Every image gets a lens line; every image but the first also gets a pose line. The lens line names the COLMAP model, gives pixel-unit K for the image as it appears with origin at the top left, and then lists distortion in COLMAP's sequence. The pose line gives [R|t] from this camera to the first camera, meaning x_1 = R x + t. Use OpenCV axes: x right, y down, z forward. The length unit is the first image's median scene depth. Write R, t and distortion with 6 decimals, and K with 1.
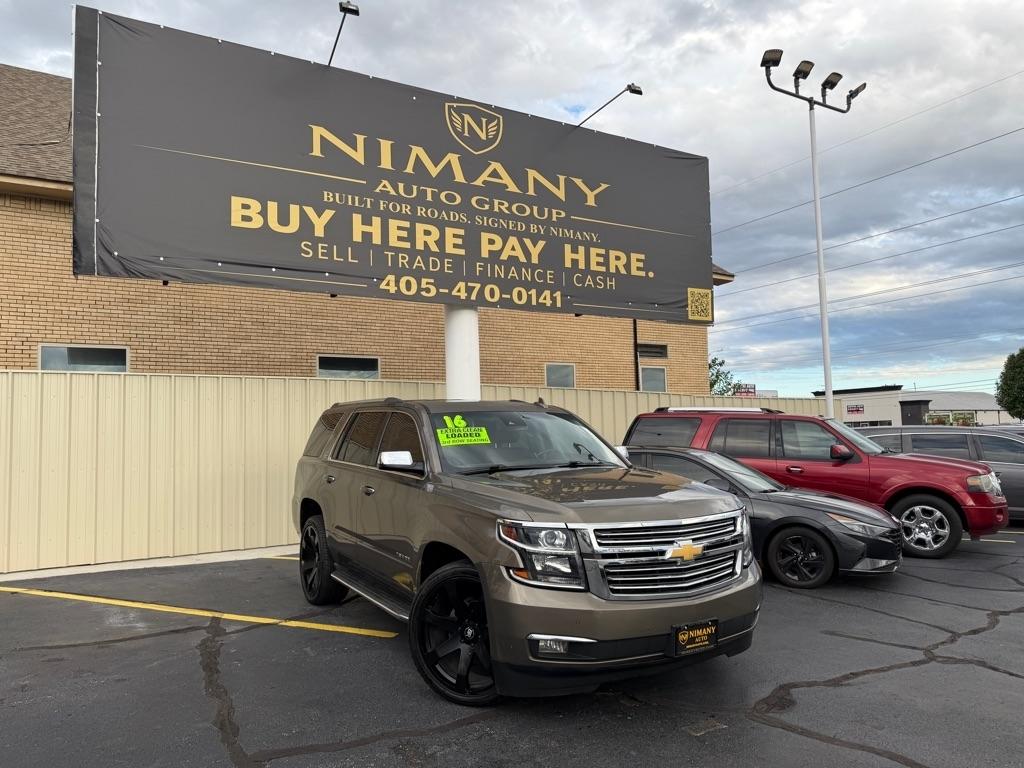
lens RADIAL K [[712.2, 0, 519.8], [0, 712.2, 380.8], [0, 0, 1]] dist [0.131287, -0.230491]
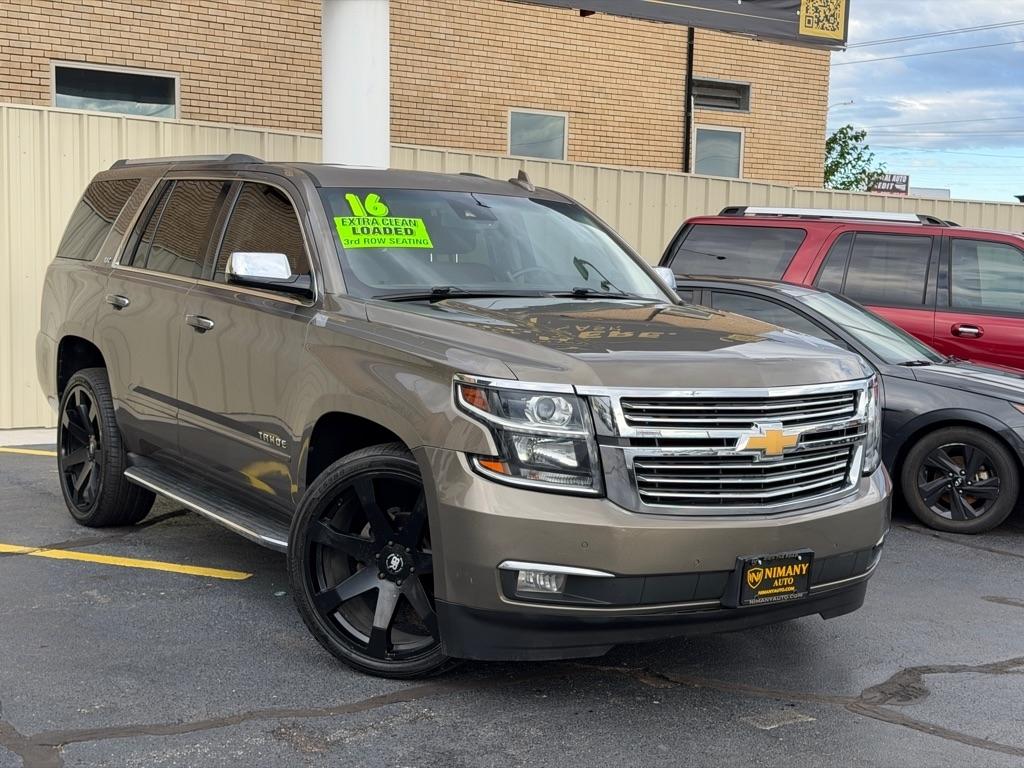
lens RADIAL K [[1417.4, 0, 522.7], [0, 1417.4, 399.6], [0, 0, 1]] dist [0.193389, -0.406060]
pose [[0.997021, 0.042913, 0.064094, -0.019860], [-0.053411, 0.983596, 0.172294, 0.005445], [-0.055649, -0.175204, 0.982958, -0.053594]]
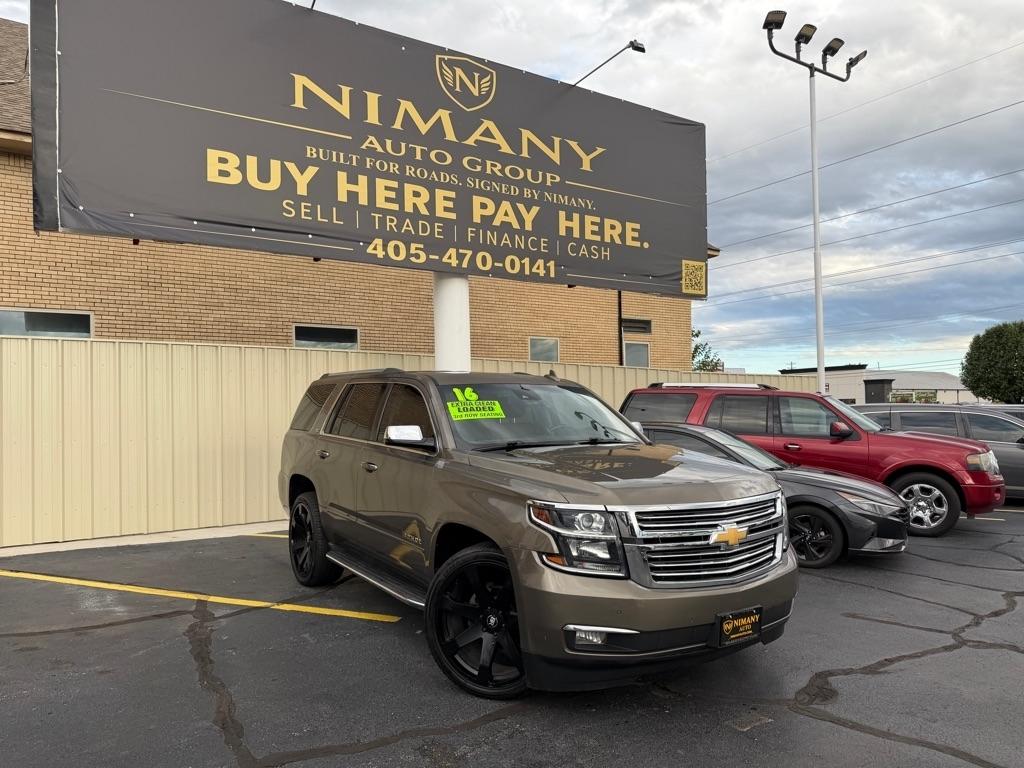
lens RADIAL K [[713.1, 0, 520.5], [0, 713.1, 393.4], [0, 0, 1]] dist [0.123427, -0.213699]
pose [[0.998964, 0.009723, 0.044446, -0.033598], [-0.012004, 0.998609, 0.051342, 0.004253], [-0.043885, -0.051822, 0.997692, 0.039776]]
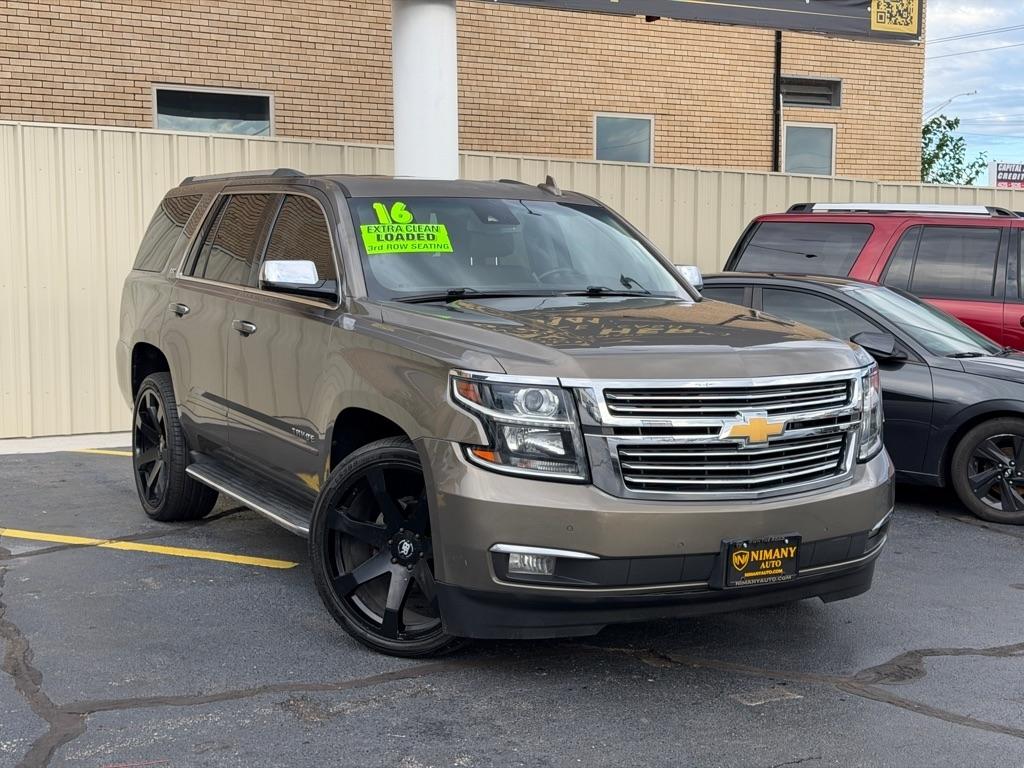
lens RADIAL K [[1416.1, 0, 512.0], [0, 1416.1, 384.0], [0, 0, 1]] dist [0.192022, -0.377027]
pose [[0.999096, 0.028588, -0.031463, 0.024846], [-0.023096, 0.986381, 0.162846, 0.002401], [0.035689, -0.161973, 0.986150, -0.082262]]
